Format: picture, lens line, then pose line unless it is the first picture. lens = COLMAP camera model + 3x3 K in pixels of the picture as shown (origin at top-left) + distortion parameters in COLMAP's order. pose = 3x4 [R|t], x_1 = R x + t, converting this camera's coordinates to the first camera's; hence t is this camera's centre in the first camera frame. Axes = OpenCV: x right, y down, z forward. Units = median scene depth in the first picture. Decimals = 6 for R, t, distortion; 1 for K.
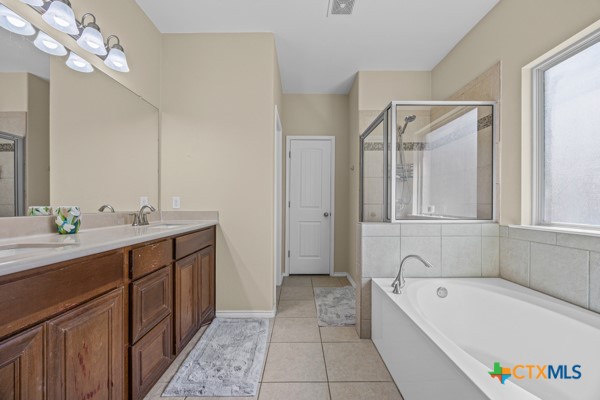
lens RADIAL K [[232.0, 0, 300.6], [0, 232.0, 202.6], [0, 0, 1]] dist [0.000987, -0.000002]
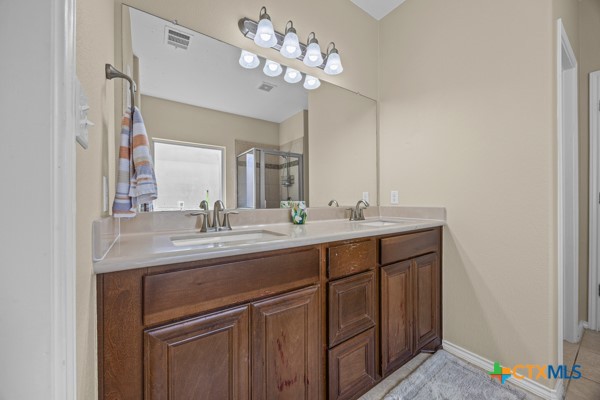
lens RADIAL K [[232.0, 0, 298.1], [0, 232.0, 198.4], [0, 0, 1]] dist [0.000987, -0.000002]
pose [[0.569501, -0.006588, -0.821964, -0.011457], [0.010908, 0.999940, -0.000457, 0.001158], [0.821918, -0.008706, 0.569539, 0.272340]]
